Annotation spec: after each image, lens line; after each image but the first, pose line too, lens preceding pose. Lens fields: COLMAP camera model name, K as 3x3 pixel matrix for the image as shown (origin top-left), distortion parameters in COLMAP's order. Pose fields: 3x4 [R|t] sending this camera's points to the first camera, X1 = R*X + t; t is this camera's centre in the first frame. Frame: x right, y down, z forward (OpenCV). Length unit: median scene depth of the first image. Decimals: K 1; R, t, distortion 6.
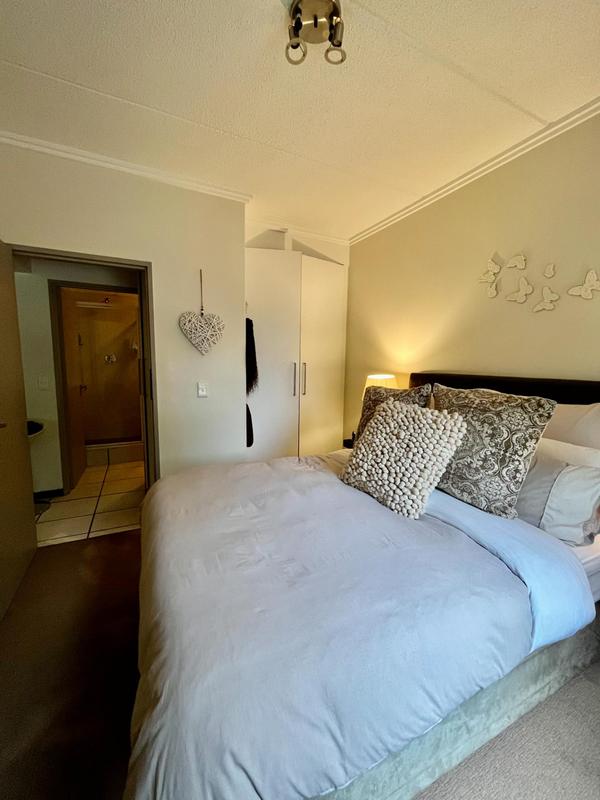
lens RADIAL K [[323.5, 0, 298.3], [0, 323.5, 401.1], [0, 0, 1]] dist [-0.001774, -0.000201]
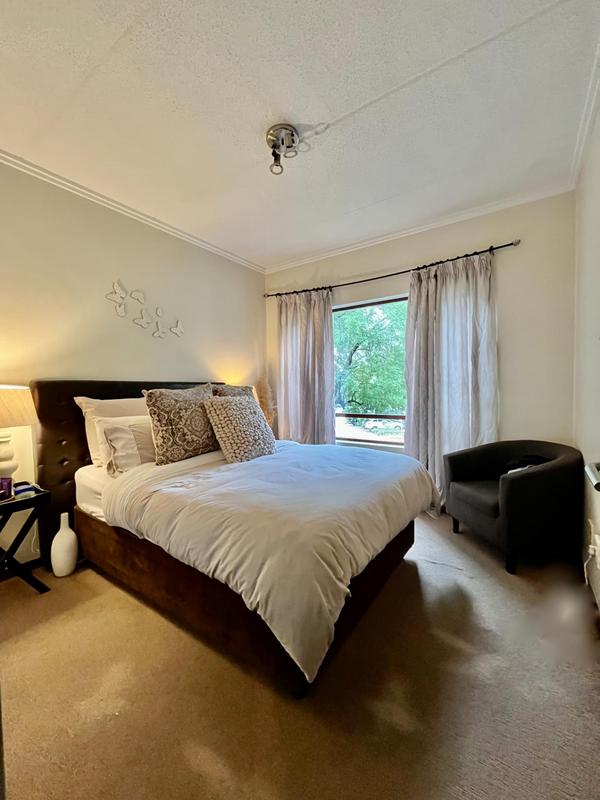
lens RADIAL K [[323.5, 0, 298.3], [0, 323.5, 401.1], [0, 0, 1]] dist [-0.001774, -0.000201]
pose [[-0.490201, -0.038020, 0.870780, -1.127079], [0.116647, 0.987199, 0.108769, -0.093322], [-0.863769, 0.154893, -0.479491, 1.539352]]
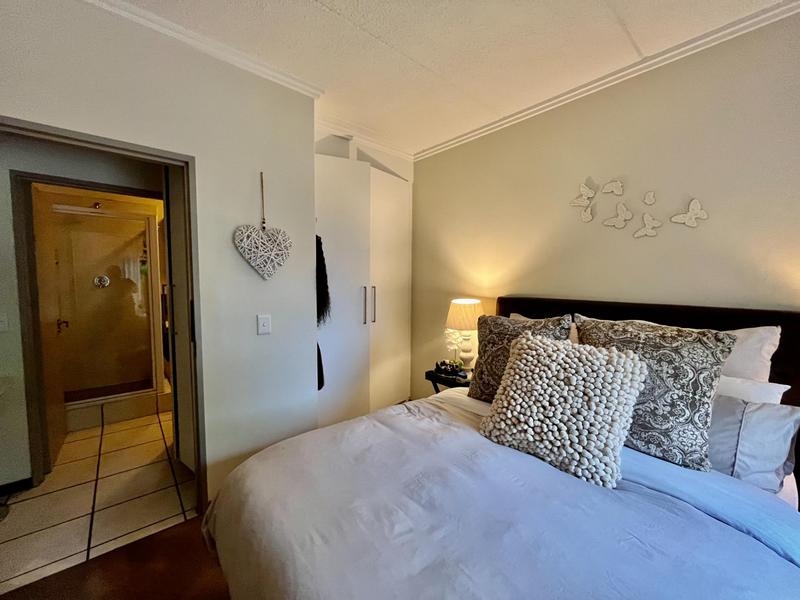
lens RADIAL K [[323.5, 0, 398.8], [0, 323.5, 301.4], [0, 0, 1]] dist [-0.001774, -0.000201]
pose [[0.967029, -0.023480, 0.253581, -0.314628], [0.036335, 0.998274, -0.046132, -0.074898], [-0.252060, 0.053825, 0.966214, 0.291688]]
